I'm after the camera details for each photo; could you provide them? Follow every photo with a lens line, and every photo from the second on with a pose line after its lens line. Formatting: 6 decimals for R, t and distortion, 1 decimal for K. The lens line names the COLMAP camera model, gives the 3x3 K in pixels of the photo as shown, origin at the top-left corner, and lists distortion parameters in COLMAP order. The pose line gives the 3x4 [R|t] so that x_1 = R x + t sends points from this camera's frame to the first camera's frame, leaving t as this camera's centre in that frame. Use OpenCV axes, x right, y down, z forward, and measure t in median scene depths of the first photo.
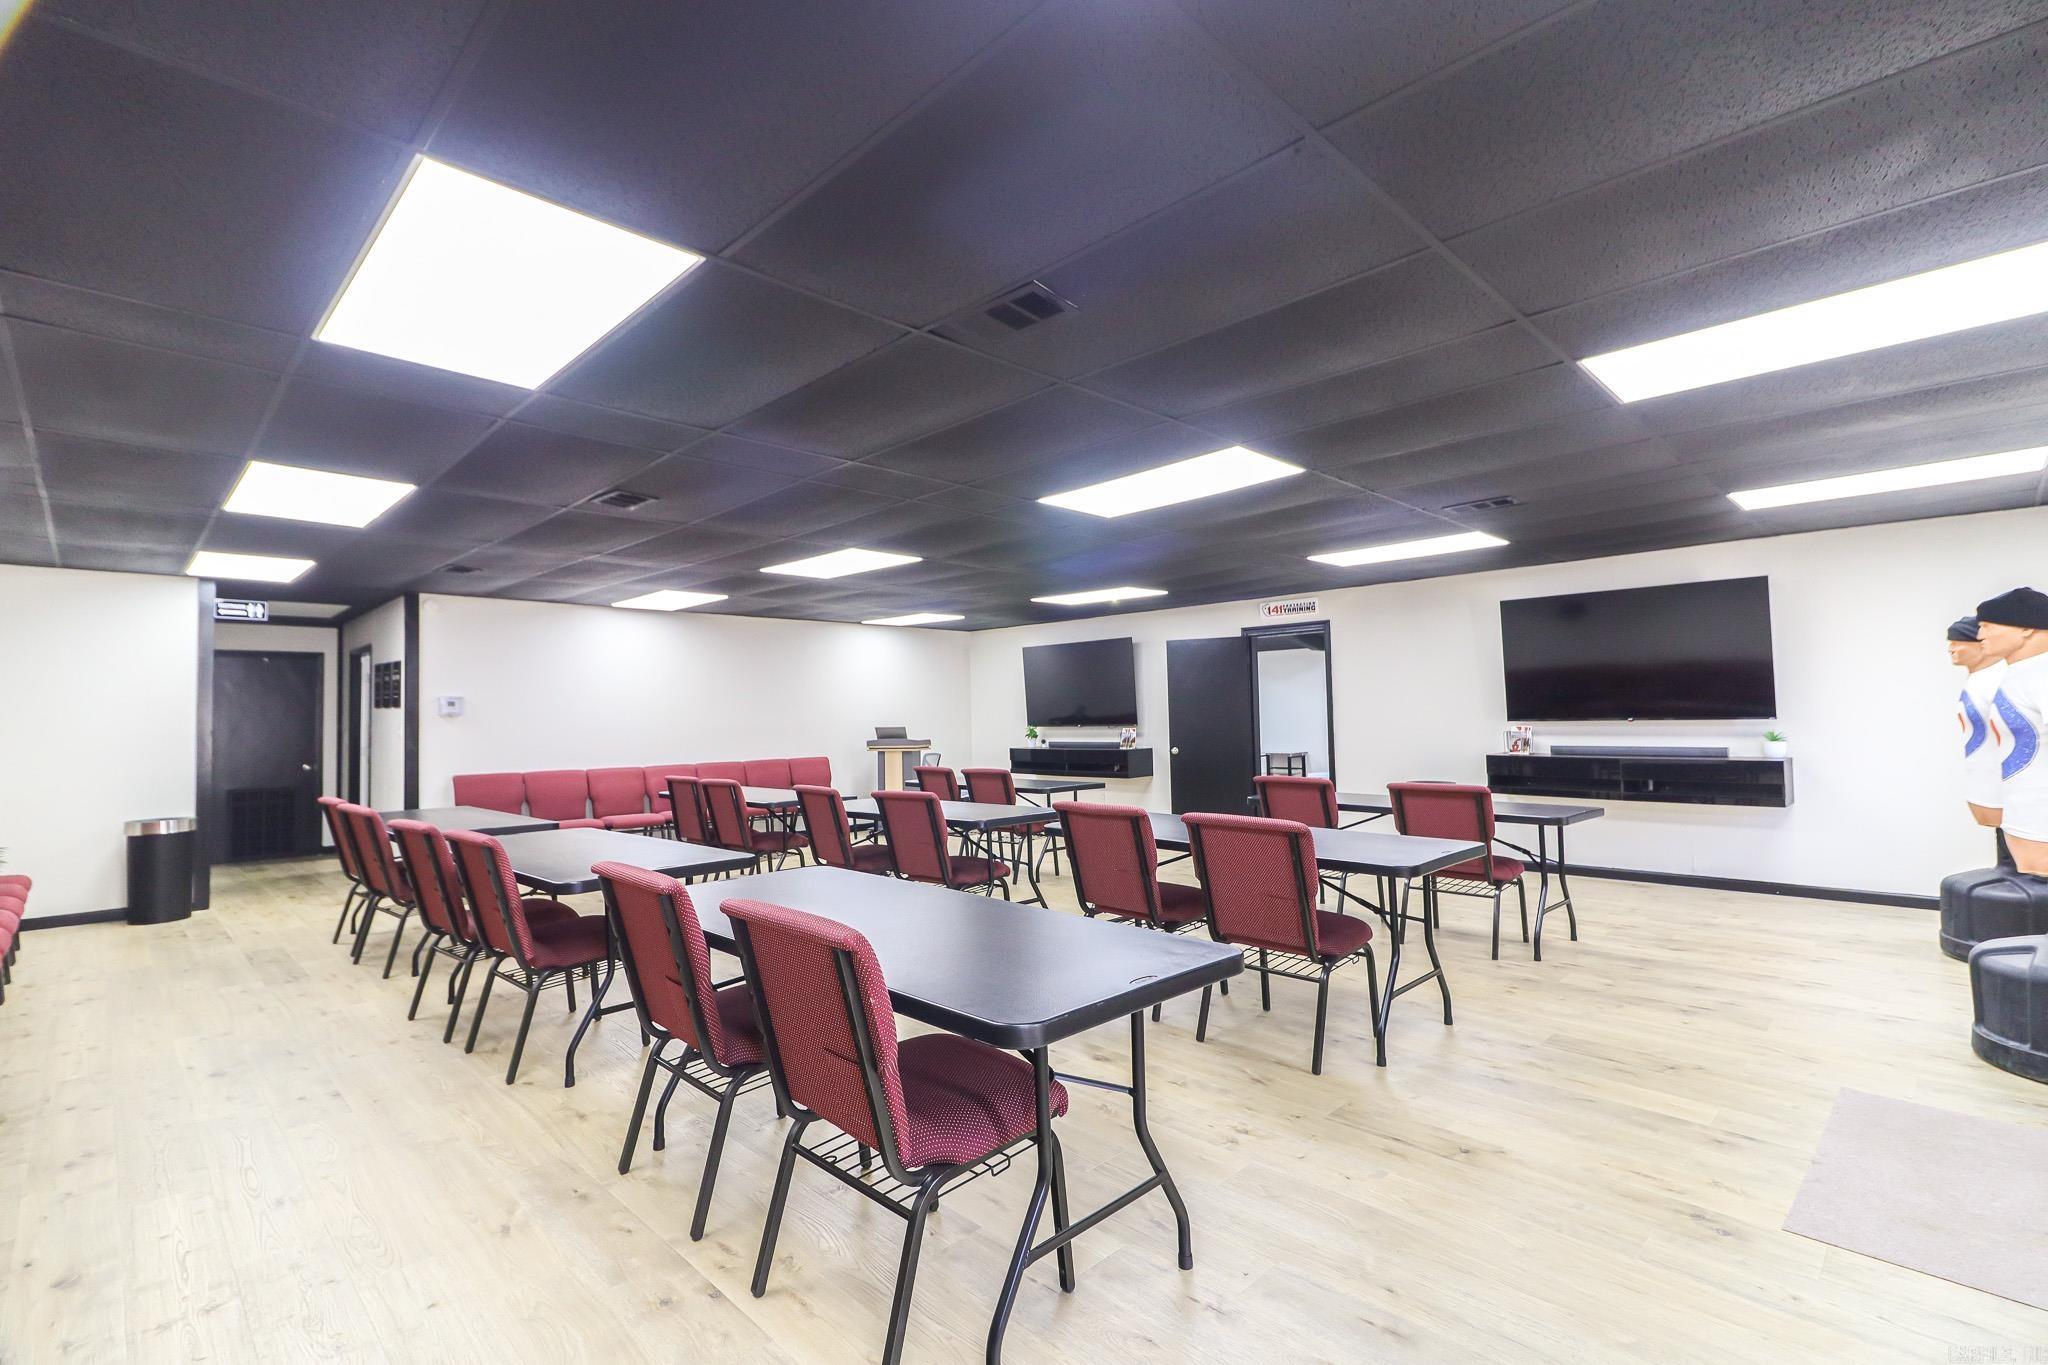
lens RADIAL K [[921.5, 0, 1033.2], [0, 921.5, 706.0], [0, 0, 1]] dist [-0.002628, -0.000169]
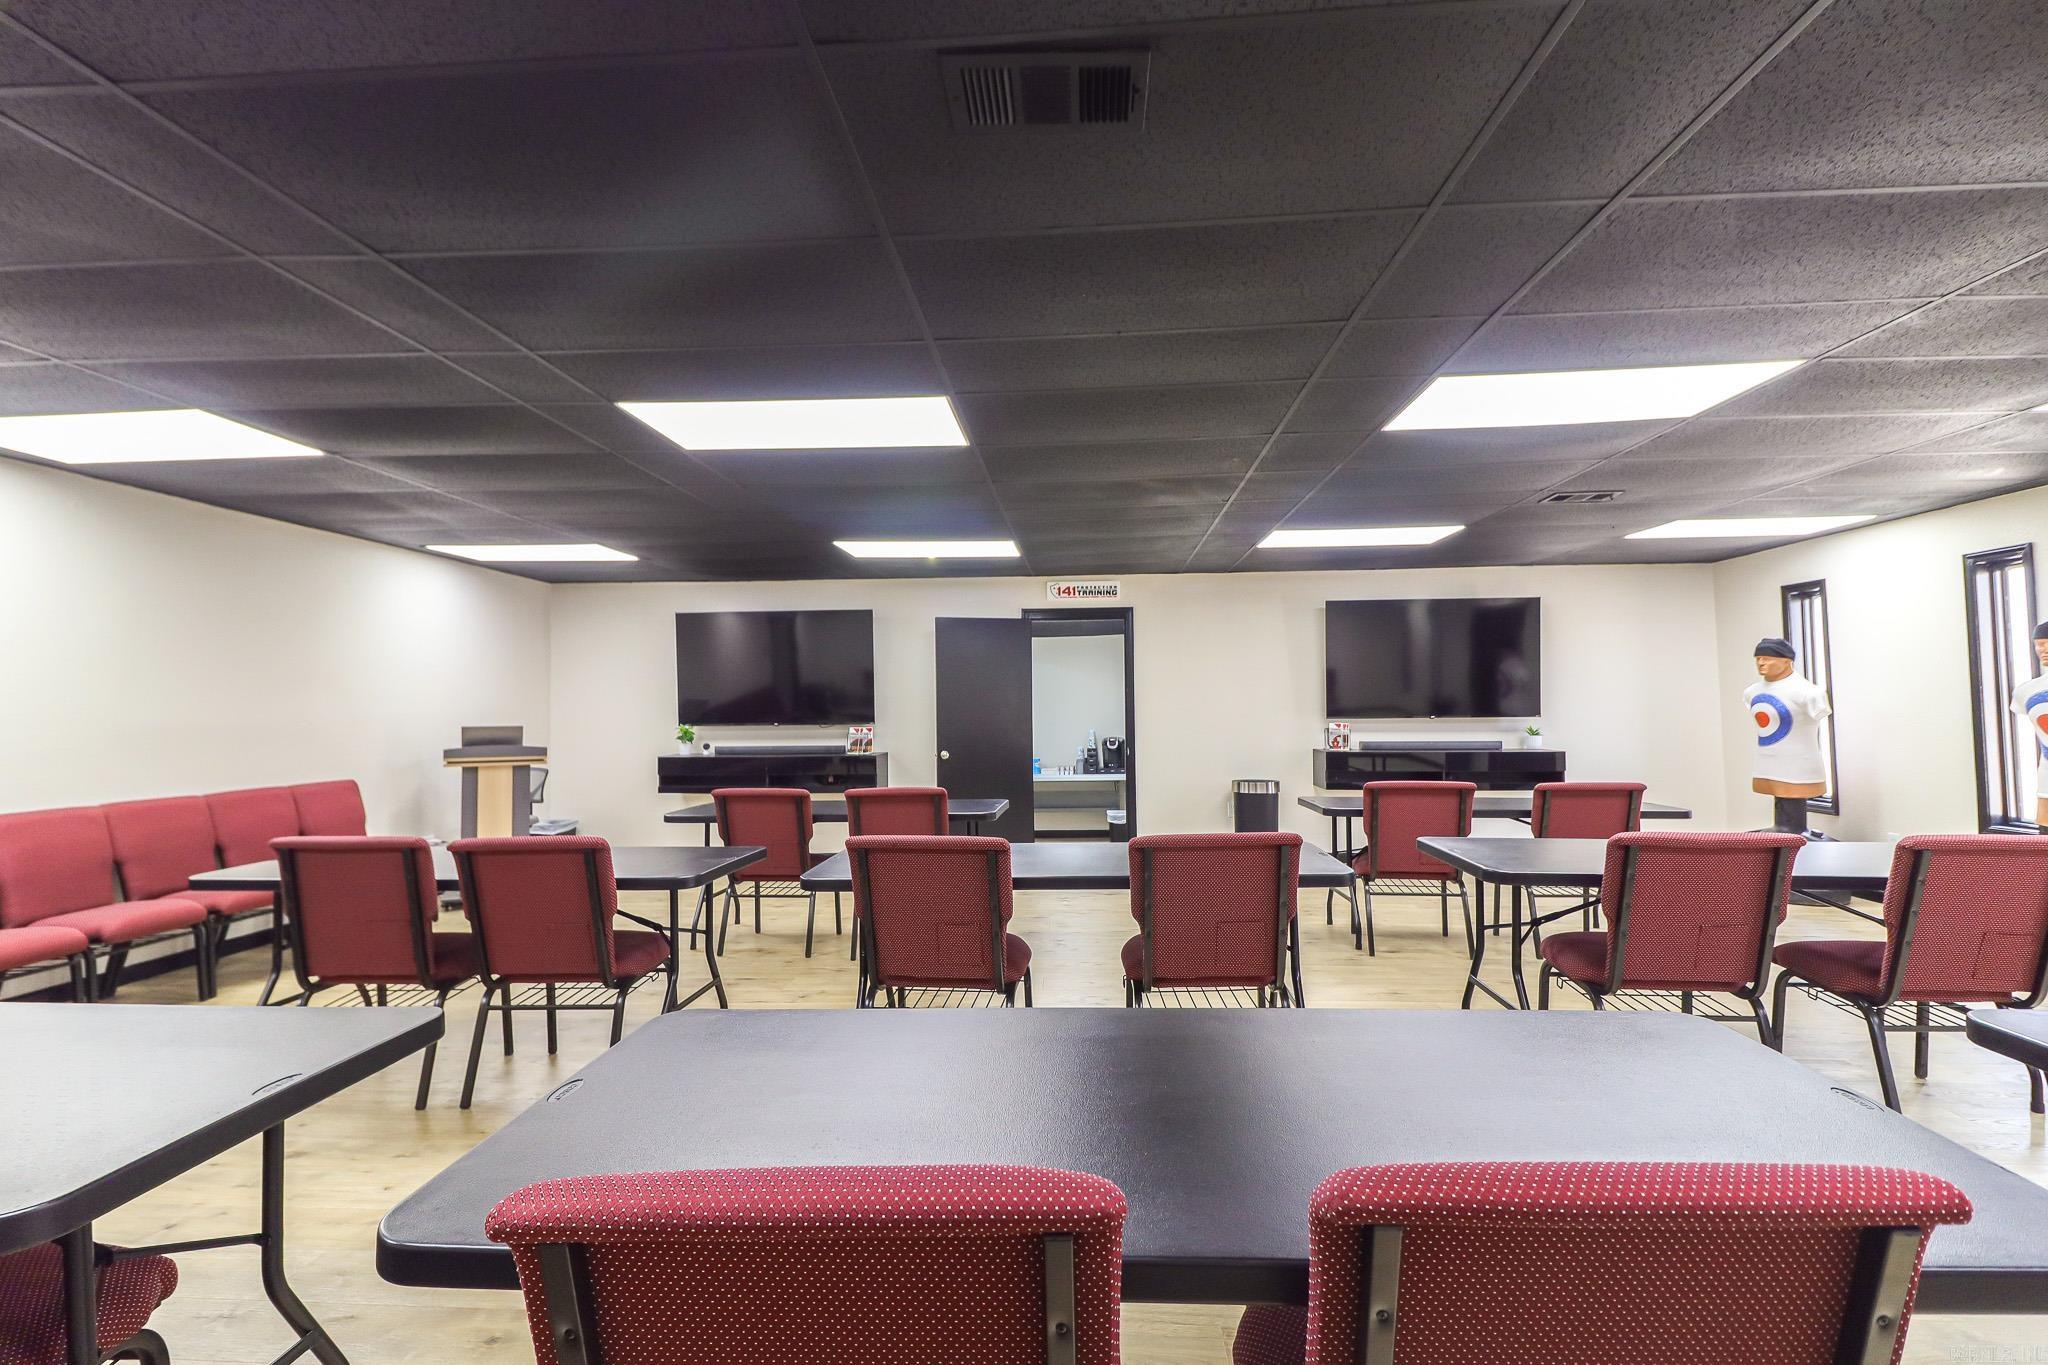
lens RADIAL K [[945.7, 0, 1029.0], [0, 945.7, 740.0], [0, 0, 1]] dist [0.040401, 0.000047]
pose [[0.745495, -0.008720, 0.666455, -0.307891], [-0.011806, 0.999585, 0.026285, 0.011361], [-0.666407, -0.027463, 0.745082, 0.300546]]
